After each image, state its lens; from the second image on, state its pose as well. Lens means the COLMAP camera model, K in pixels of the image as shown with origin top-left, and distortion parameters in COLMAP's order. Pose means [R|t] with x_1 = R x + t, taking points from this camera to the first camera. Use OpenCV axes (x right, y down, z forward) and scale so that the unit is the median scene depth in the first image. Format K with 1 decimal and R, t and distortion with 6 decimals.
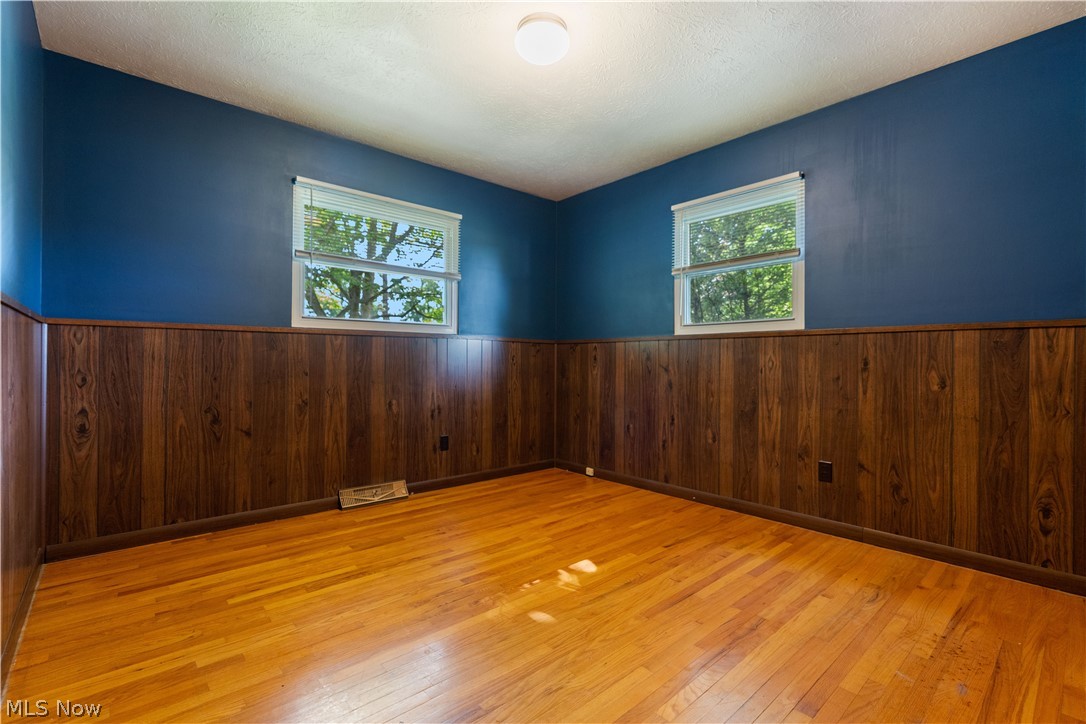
lens RADIAL K [[490.6, 0, 544.8], [0, 490.6, 363.3], [0, 0, 1]] dist [-0.002868, -0.000180]
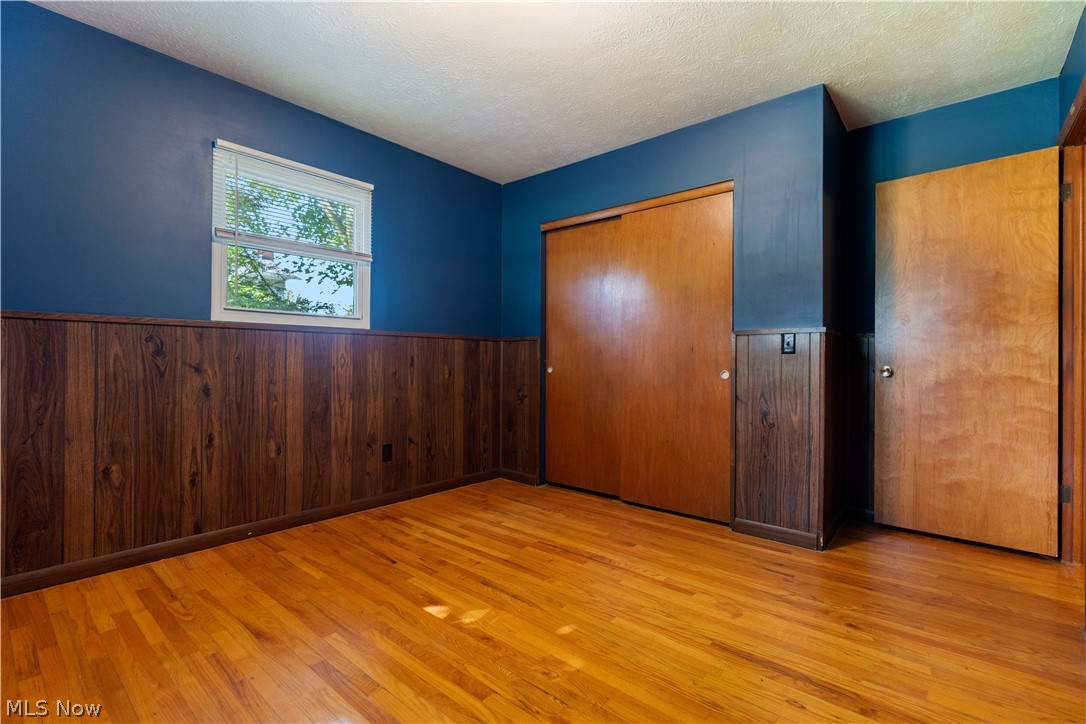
lens RADIAL K [[490.6, 0, 544.8], [0, 490.6, 363.3], [0, 0, 1]] dist [-0.002868, -0.000180]
pose [[-0.133916, -0.013290, 0.990904, -0.623723], [-0.006308, 0.999901, 0.012558, -0.009296], [-0.990973, -0.004569, -0.133987, 0.764534]]
